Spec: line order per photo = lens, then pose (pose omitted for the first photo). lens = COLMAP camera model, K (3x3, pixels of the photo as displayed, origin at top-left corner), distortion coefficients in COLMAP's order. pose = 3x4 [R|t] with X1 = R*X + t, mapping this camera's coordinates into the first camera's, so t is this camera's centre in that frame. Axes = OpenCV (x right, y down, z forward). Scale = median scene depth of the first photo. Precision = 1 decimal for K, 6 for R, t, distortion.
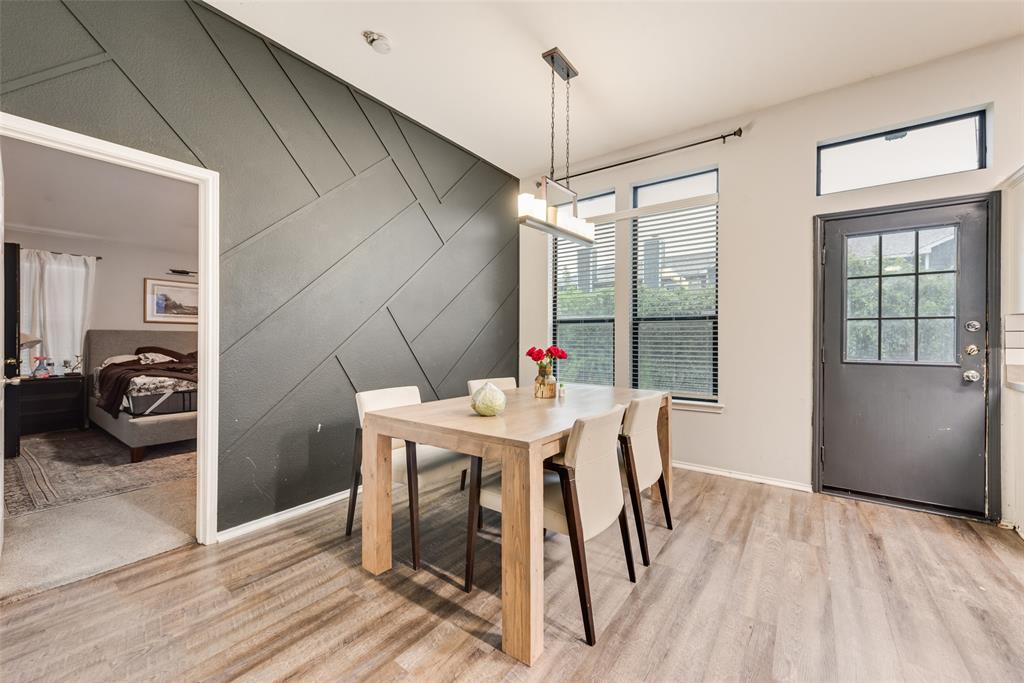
lens RADIAL K [[396.4, 0, 512.0], [0, 396.4, 341.5], [0, 0, 1]] dist [0.017195, -0.006365]
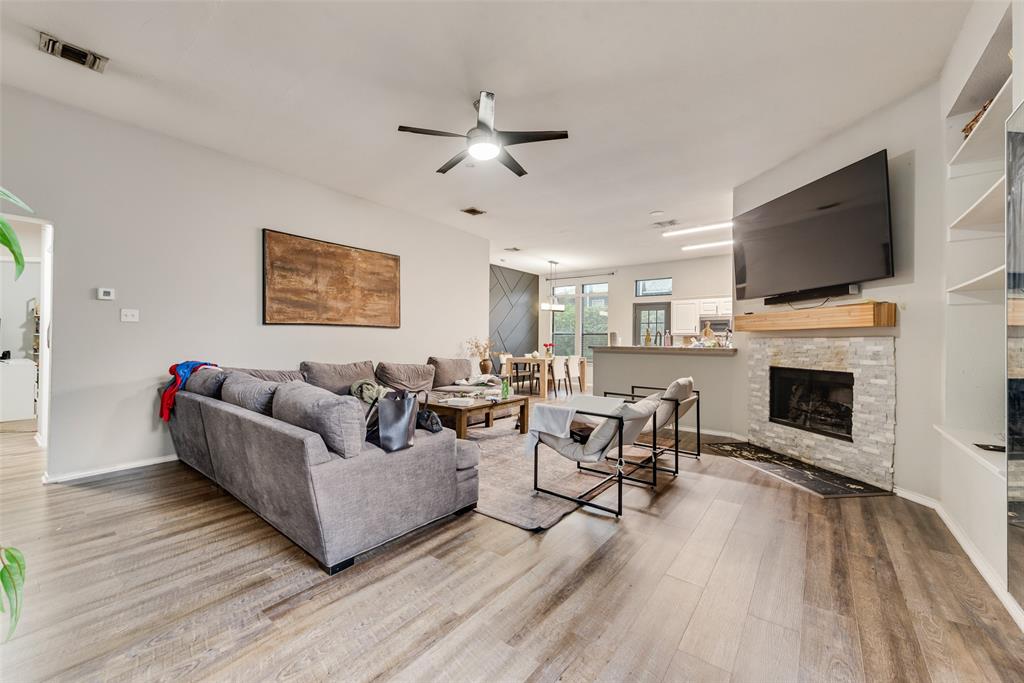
lens RADIAL K [[396.4, 0, 512.0], [0, 396.4, 341.5], [0, 0, 1]] dist [0.017195, -0.006365]
pose [[0.999802, 0.003797, -0.019532, -0.103300], [-0.003842, 0.999990, -0.002260, 0.003218], [0.019523, 0.002335, 0.999807, -1.503601]]
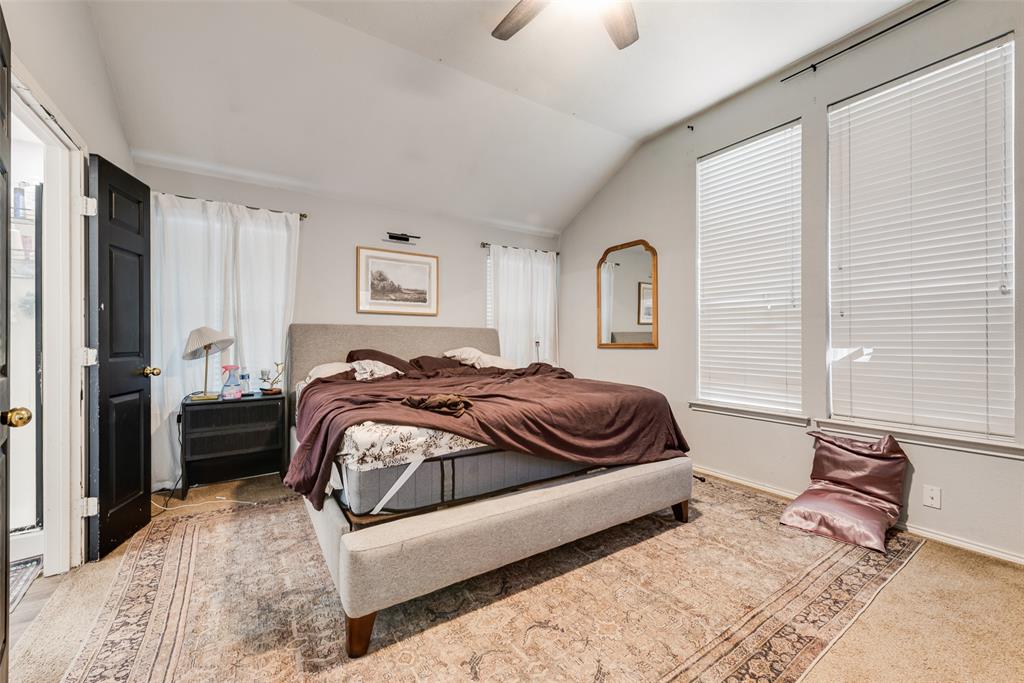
lens RADIAL K [[396.4, 0, 512.0], [0, 396.4, 341.5], [0, 0, 1]] dist [0.017195, -0.006365]
pose [[0.940063, -0.003400, -0.340984, -0.627947], [0.002739, 0.999993, -0.002421, 0.003180], [0.340990, 0.001342, 0.940066, 0.649347]]
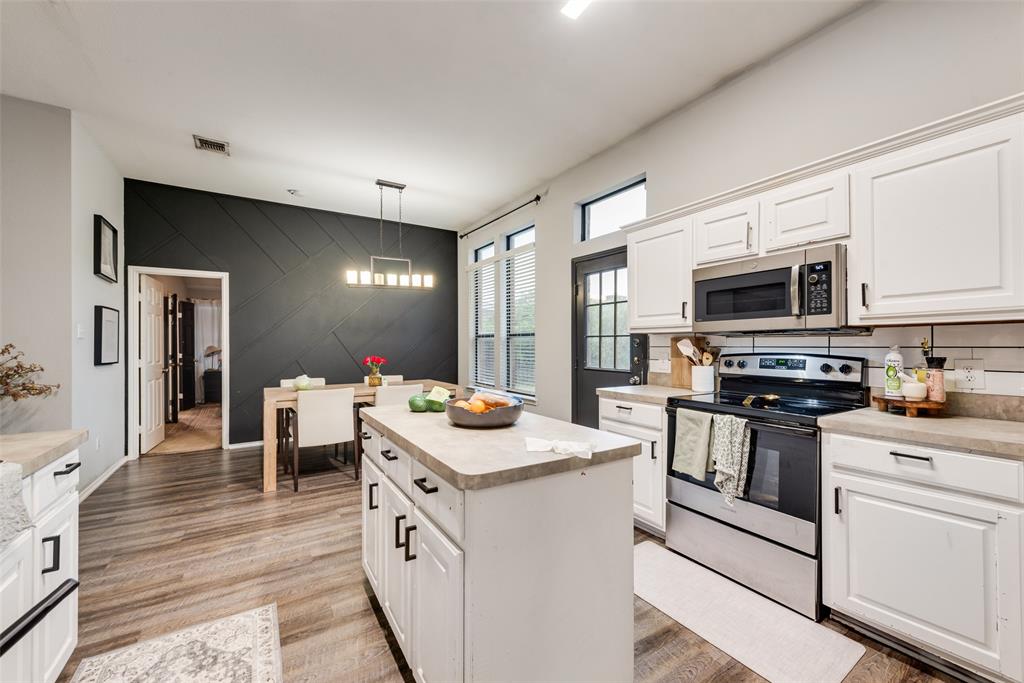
lens RADIAL K [[406.4, 0, 500.8], [0, 406.4, 345.6], [0, 0, 1]] dist [0.020031, 0.000002]
pose [[0.930220, -0.004307, -0.366977, 0.704859], [0.002846, 0.999986, -0.004521, -0.012889], [0.366991, 0.003161, 0.930219, -0.242671]]
